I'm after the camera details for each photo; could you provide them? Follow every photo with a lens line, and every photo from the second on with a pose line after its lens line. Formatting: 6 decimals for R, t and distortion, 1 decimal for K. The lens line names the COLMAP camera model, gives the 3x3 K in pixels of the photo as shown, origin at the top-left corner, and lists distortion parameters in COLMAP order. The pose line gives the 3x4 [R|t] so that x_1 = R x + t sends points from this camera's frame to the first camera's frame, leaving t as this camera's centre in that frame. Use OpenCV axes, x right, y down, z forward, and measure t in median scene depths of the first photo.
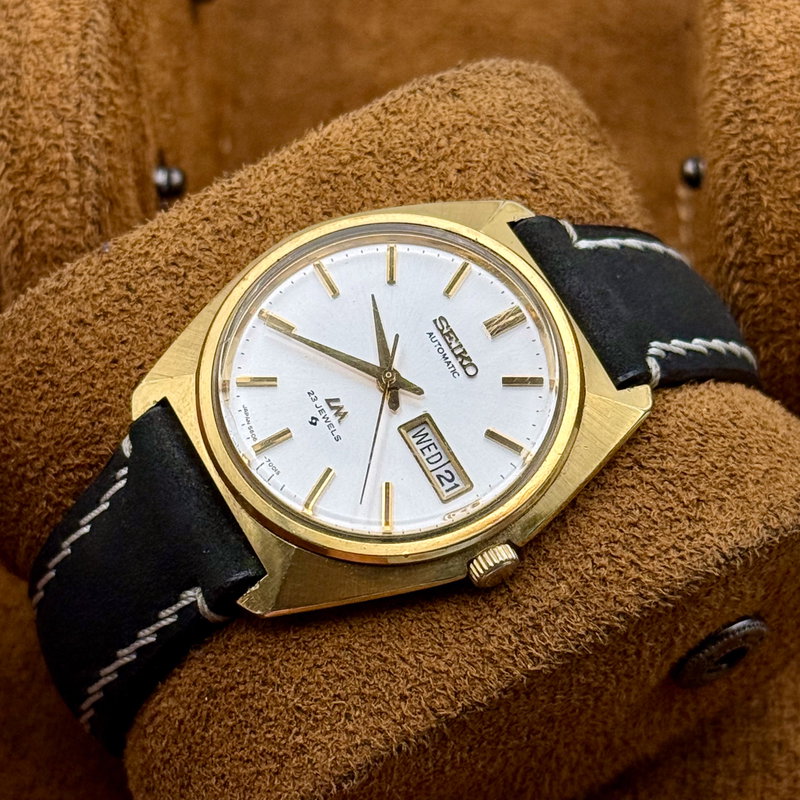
lens RADIAL K [[2724.3, 0, 398.3], [0, 2724.3, 473.0], [0, 0, 1]] dist [-0.188487, 5.745560]
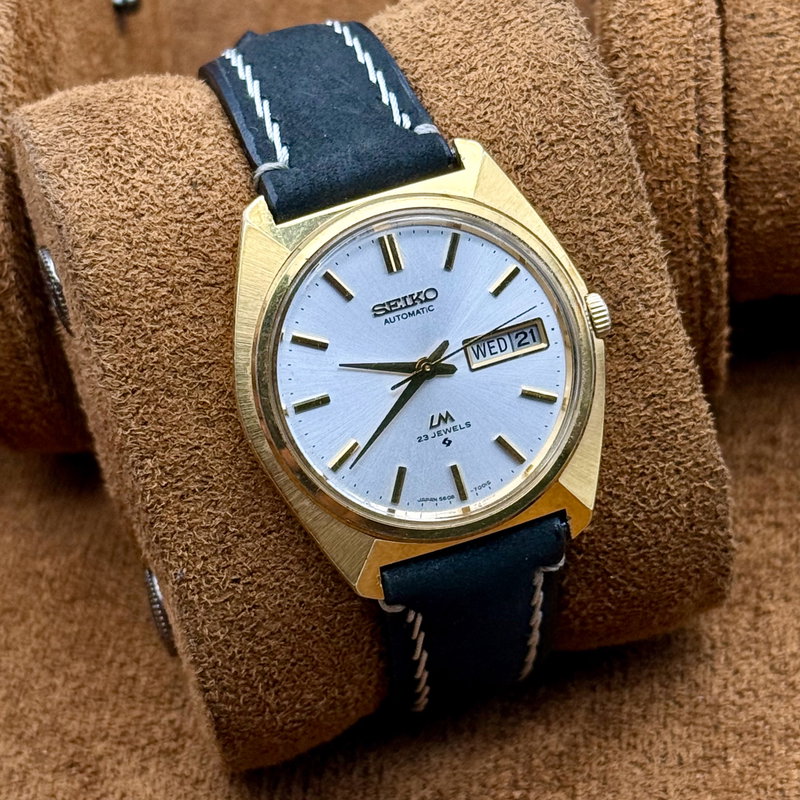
lens RADIAL K [[2724.3, 0, 398.3], [0, 2724.3, 473.0], [0, 0, 1]] dist [-0.188487, 5.745560]
pose [[0.201644, -0.978595, 0.041123, -0.091103], [0.813388, 0.190697, 0.549576, -0.631789], [-0.545655, -0.077370, 0.834431, 0.074947]]
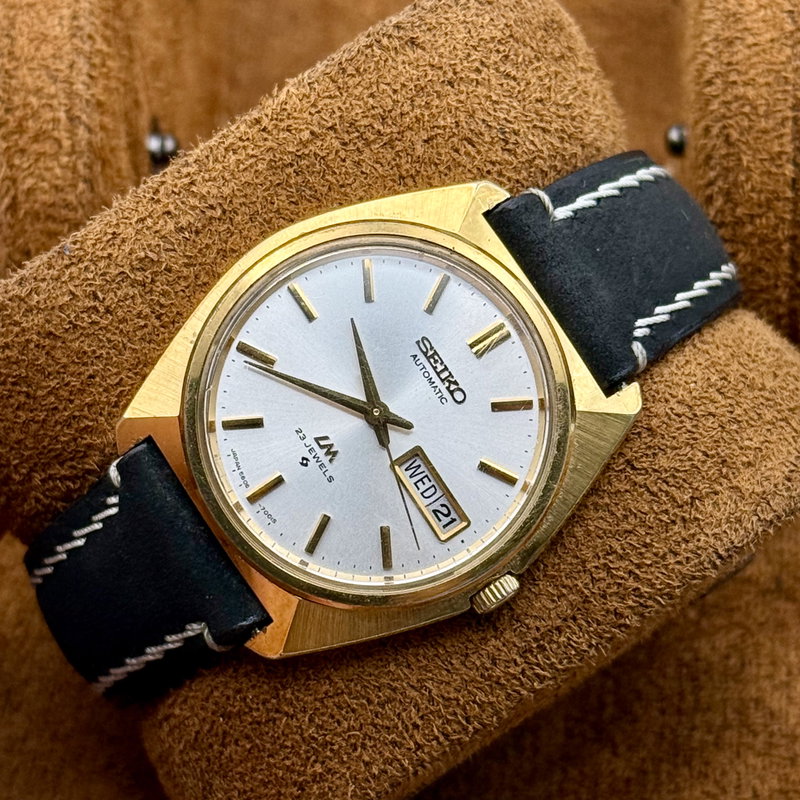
lens RADIAL K [[2724.3, 0, 398.3], [0, 2724.3, 473.0], [0, 0, 1]] dist [-0.188487, 5.745560]
pose [[0.996373, -0.081689, 0.023839, -0.020506], [0.068557, 0.936535, 0.343805, -0.345014], [-0.050412, -0.340924, 0.938738, 0.065376]]
